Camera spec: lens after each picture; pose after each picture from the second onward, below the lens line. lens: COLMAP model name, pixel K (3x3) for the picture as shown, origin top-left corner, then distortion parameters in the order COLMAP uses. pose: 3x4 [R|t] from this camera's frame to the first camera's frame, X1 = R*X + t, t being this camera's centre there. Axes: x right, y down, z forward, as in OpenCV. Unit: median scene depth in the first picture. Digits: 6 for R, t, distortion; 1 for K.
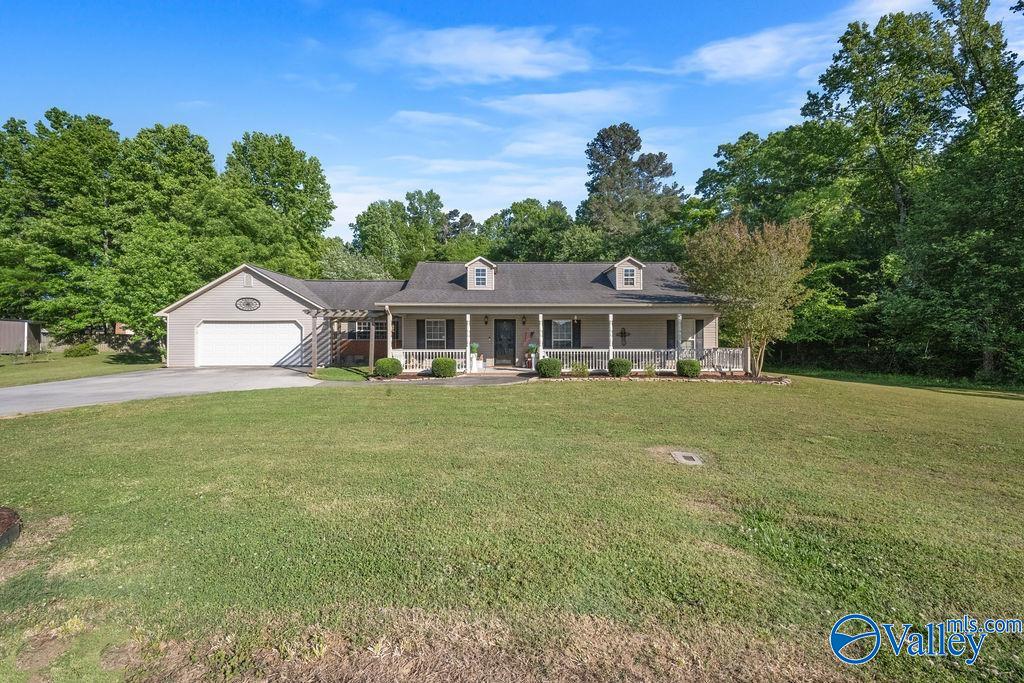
lens RADIAL K [[401.7, 0, 511.6], [0, 401.7, 338.7], [0, 0, 1]] dist [-0.002917, 0.000140]
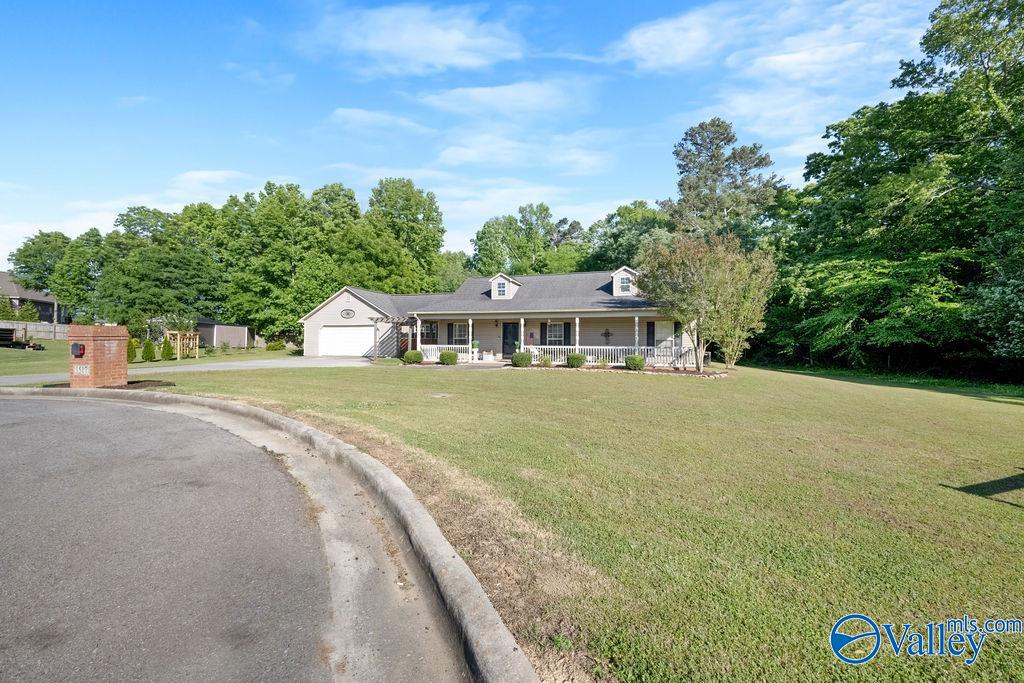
lens RADIAL K [[401.7, 0, 509.9], [0, 401.7, 337.8], [0, 0, 1]] dist [-0.002917, 0.000140]
pose [[0.944783, 0.002579, -0.327685, 0.215628], [-0.006087, 0.999935, -0.009680, 0.006565], [0.327639, 0.011140, 0.944737, -0.107417]]
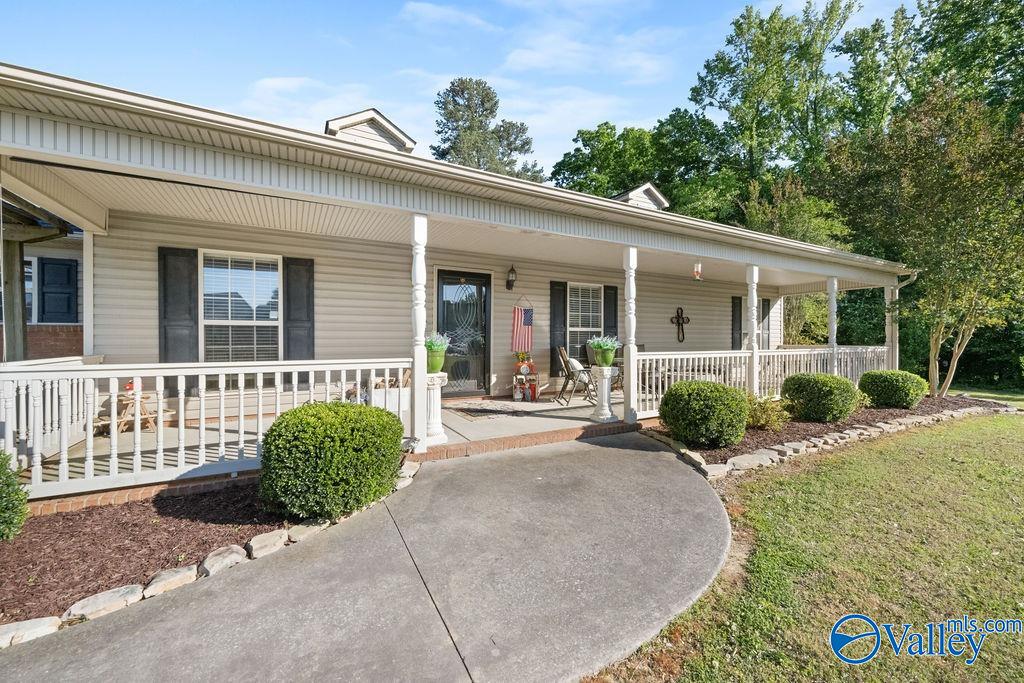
lens RADIAL K [[401.7, 0, 510.6], [0, 401.7, 341.3], [0, 0, 1]] dist [-0.002917, 0.000140]
pose [[0.889702, -0.000715, 0.456540, -0.080785], [-0.004491, 0.999937, 0.010320, 0.006400], [-0.456519, -0.011232, 0.889643, 0.352701]]
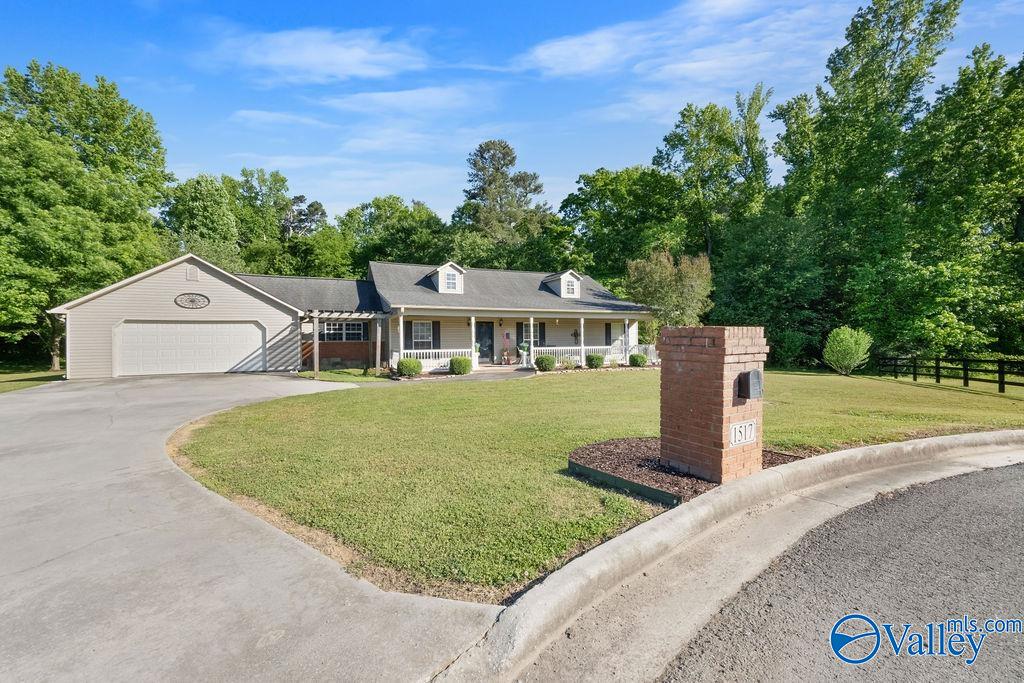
lens RADIAL K [[401.7, 0, 509.1], [0, 401.7, 346.6], [0, 0, 1]] dist [-0.002917, 0.000140]
pose [[0.923250, -0.014813, 0.383915, -0.206637], [0.007599, 0.999765, 0.020299, -0.000703], [-0.384126, -0.015824, 0.923145, -0.025302]]
